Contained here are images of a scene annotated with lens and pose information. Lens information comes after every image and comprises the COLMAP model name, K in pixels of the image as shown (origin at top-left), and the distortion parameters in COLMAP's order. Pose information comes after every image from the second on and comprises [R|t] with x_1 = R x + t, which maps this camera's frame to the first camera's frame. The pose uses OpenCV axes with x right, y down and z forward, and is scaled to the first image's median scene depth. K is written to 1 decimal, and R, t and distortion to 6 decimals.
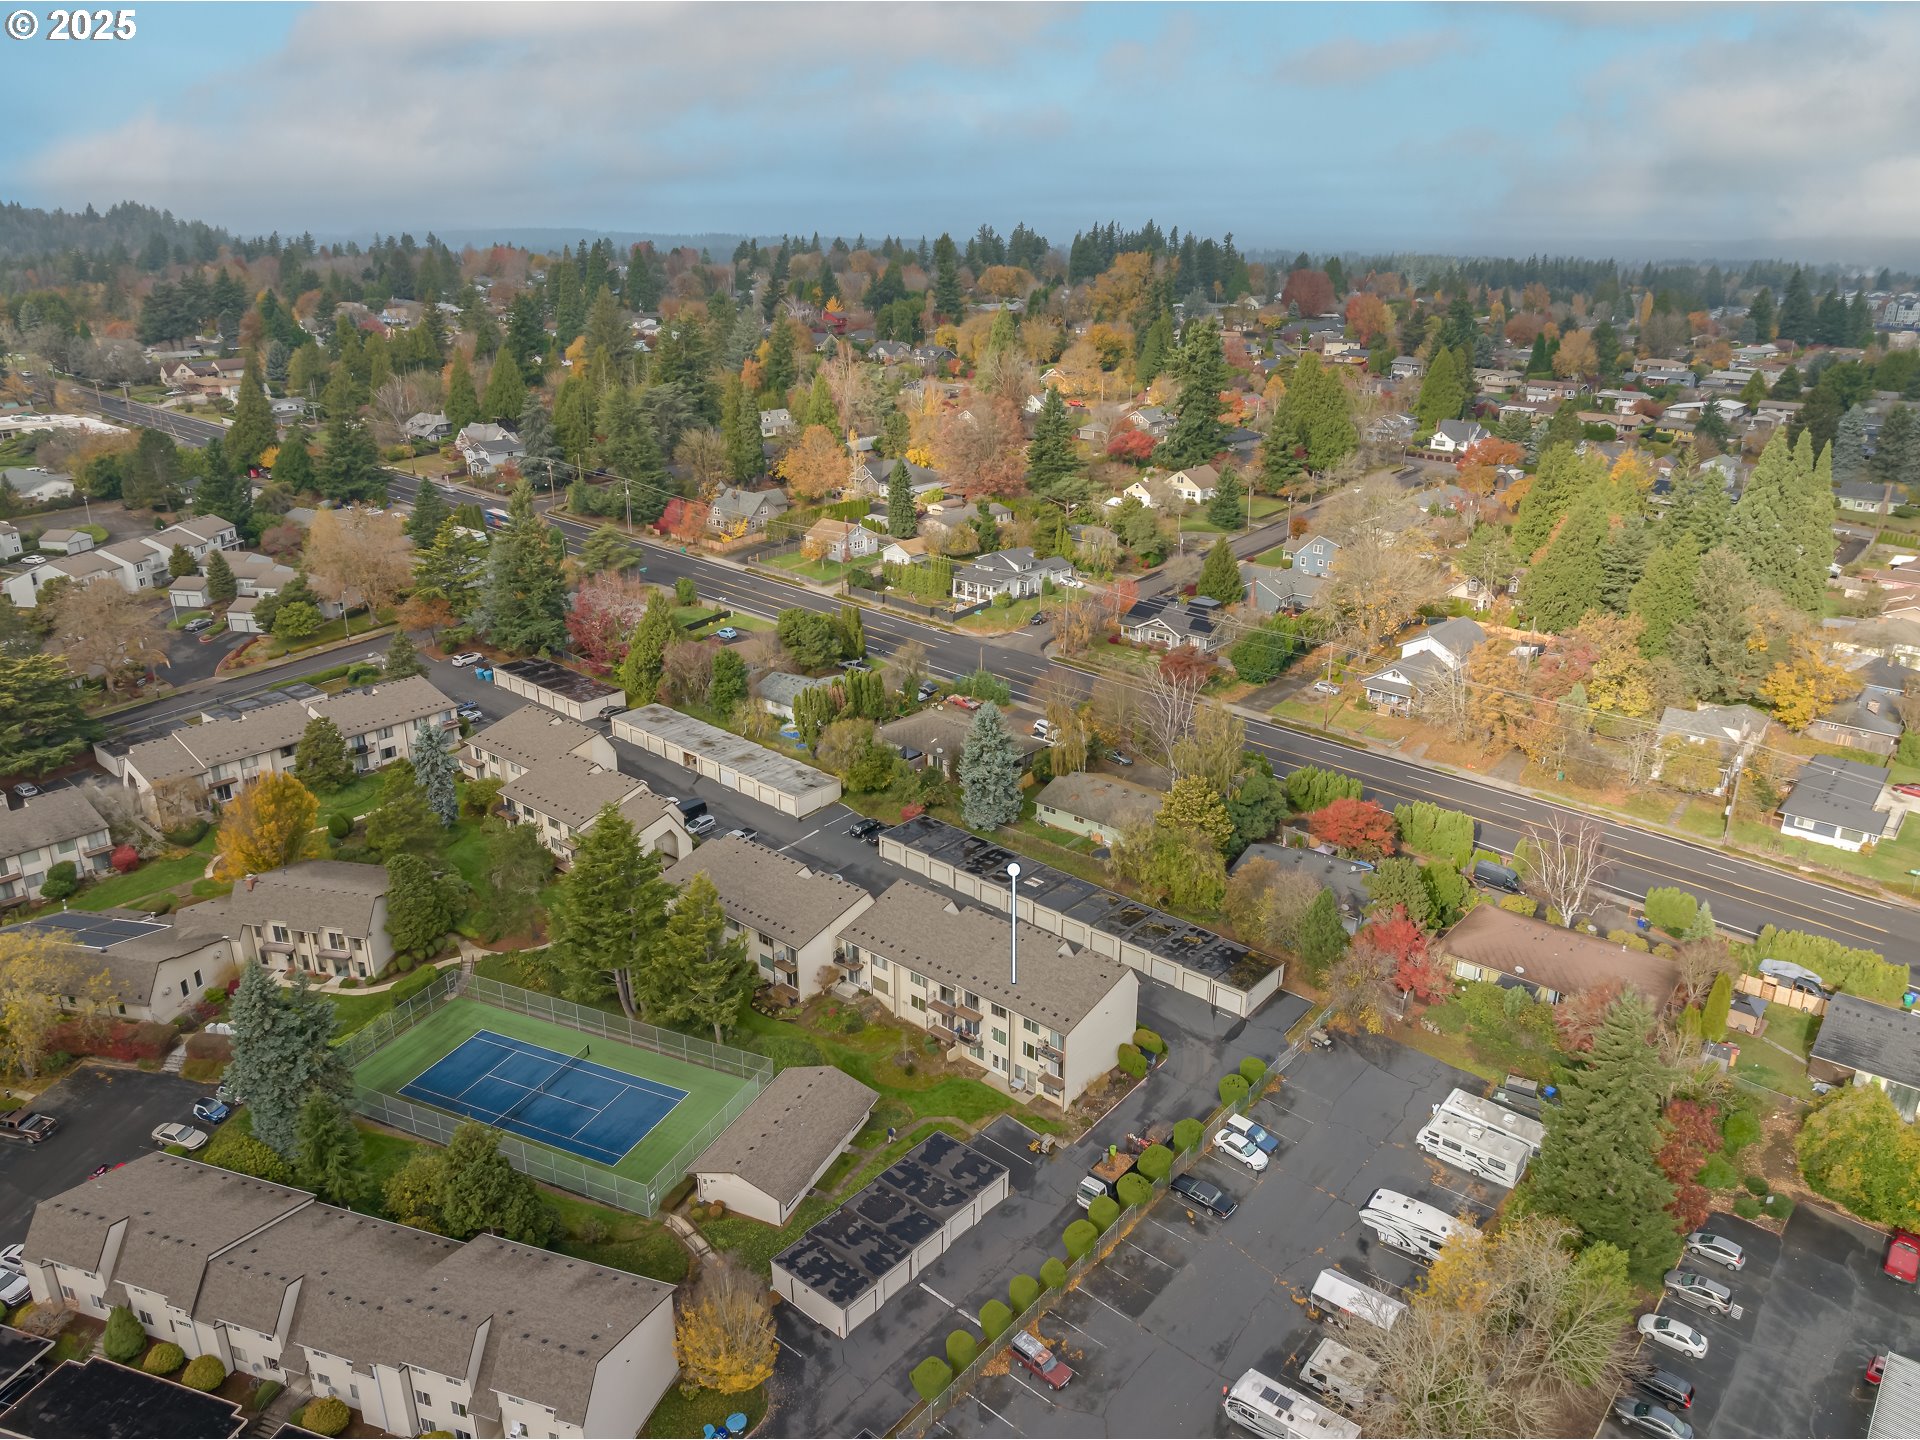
lens RADIAL K [[1365.5, 0, 1042.6], [0, 1365.5, 691.2], [0, 0, 1]] dist [-0.019607, -0.010023]
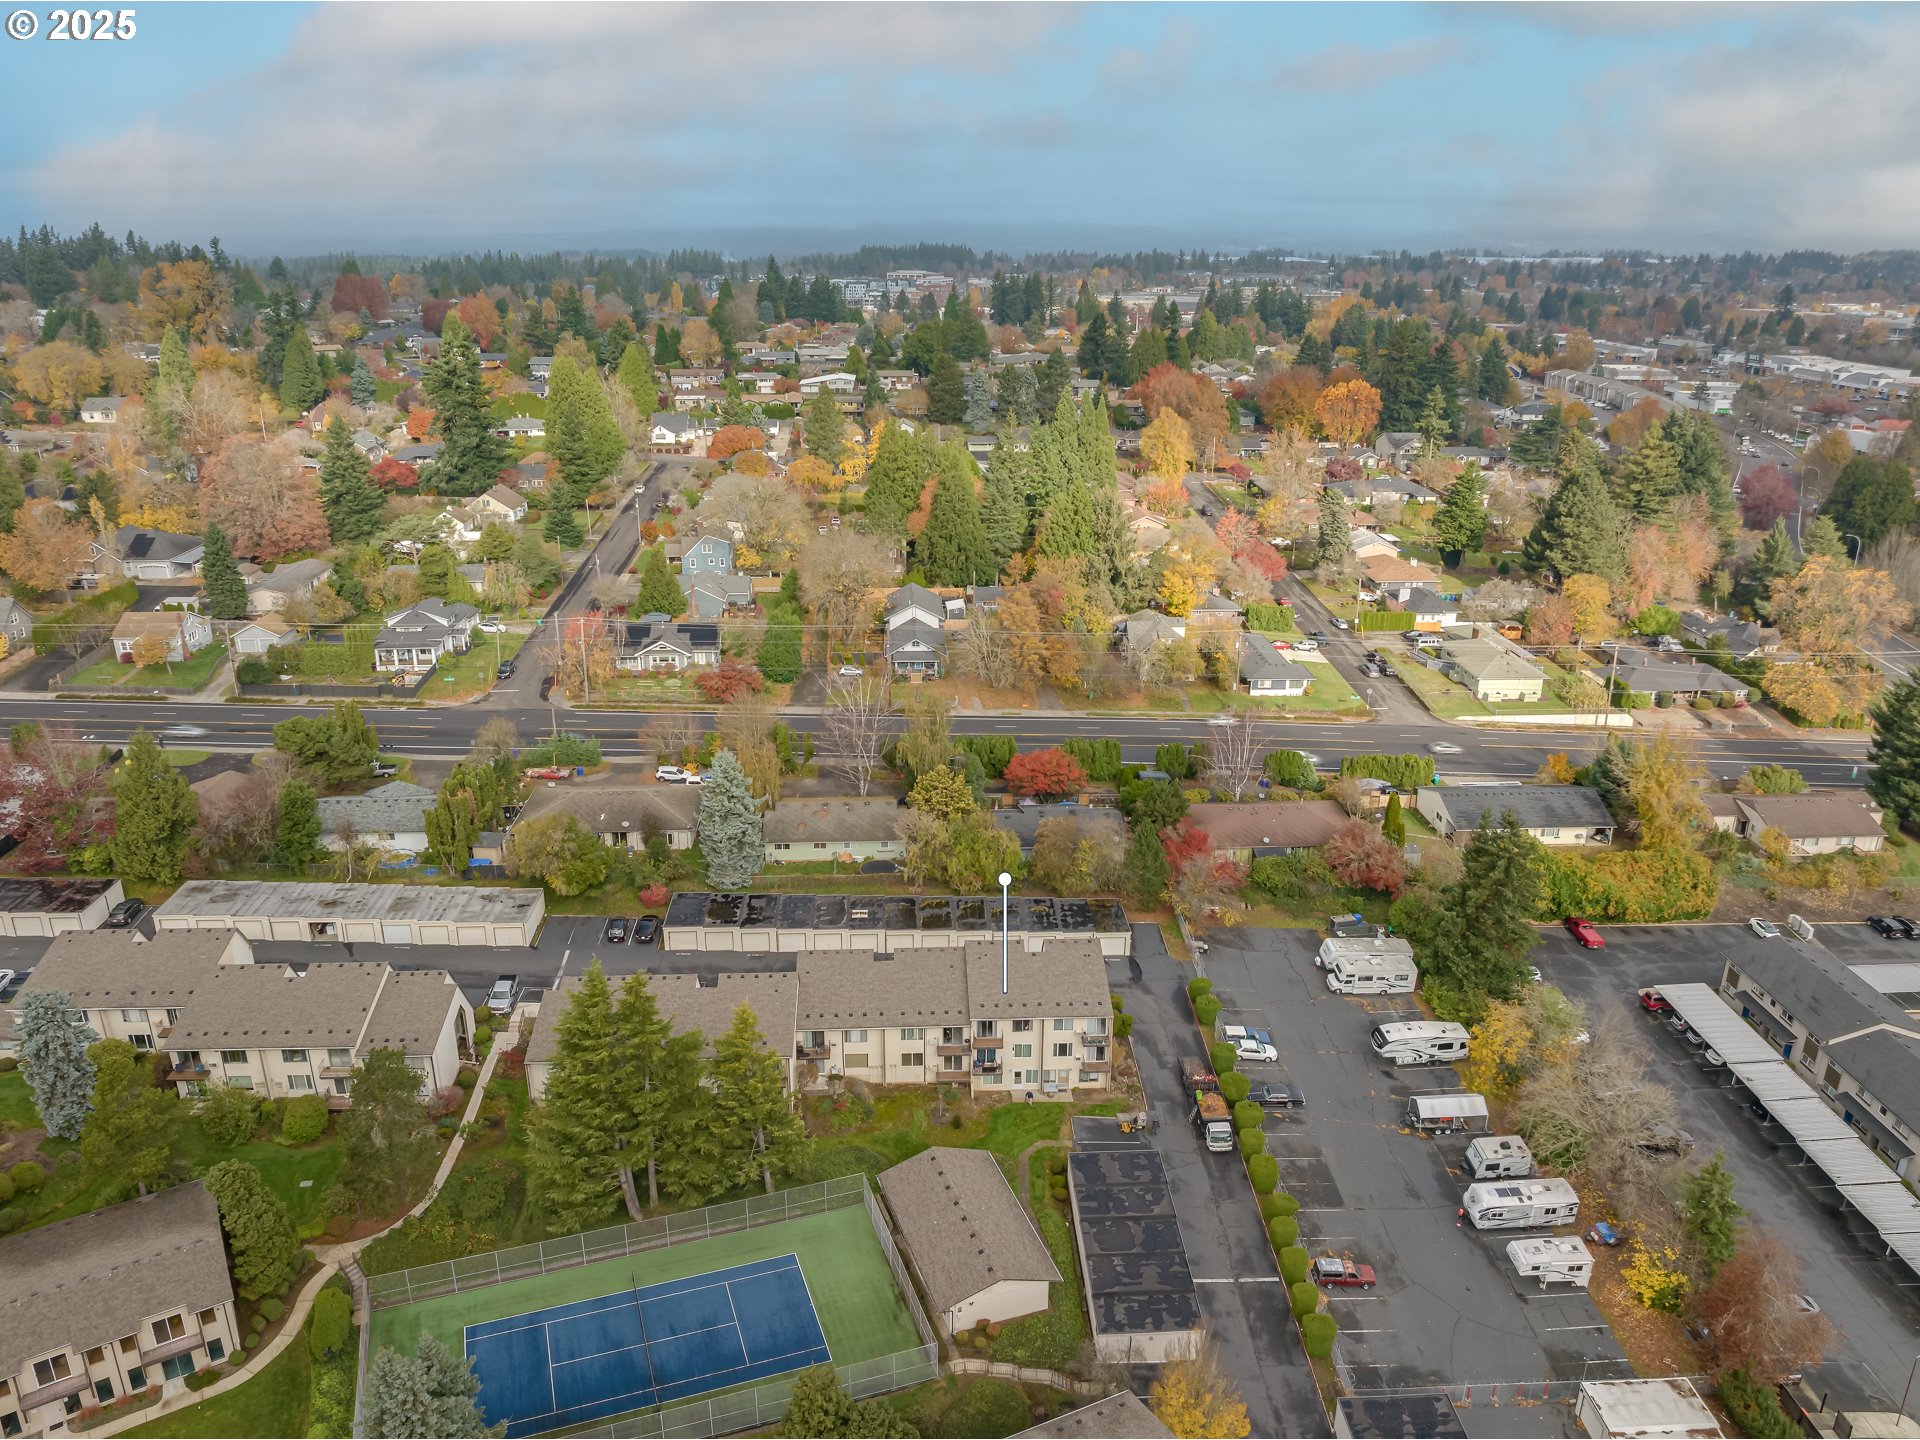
lens RADIAL K [[1364.2, 0, 967.5], [0, 1364.2, 715.7], [0, 0, 1]] dist [-0.030303, -0.004701]
pose [[0.737613, -0.233634, 0.633516, -0.592293], [0.222430, 0.969937, 0.098723, -0.079632], [-0.637536, 0.068093, 0.767406, 0.251208]]
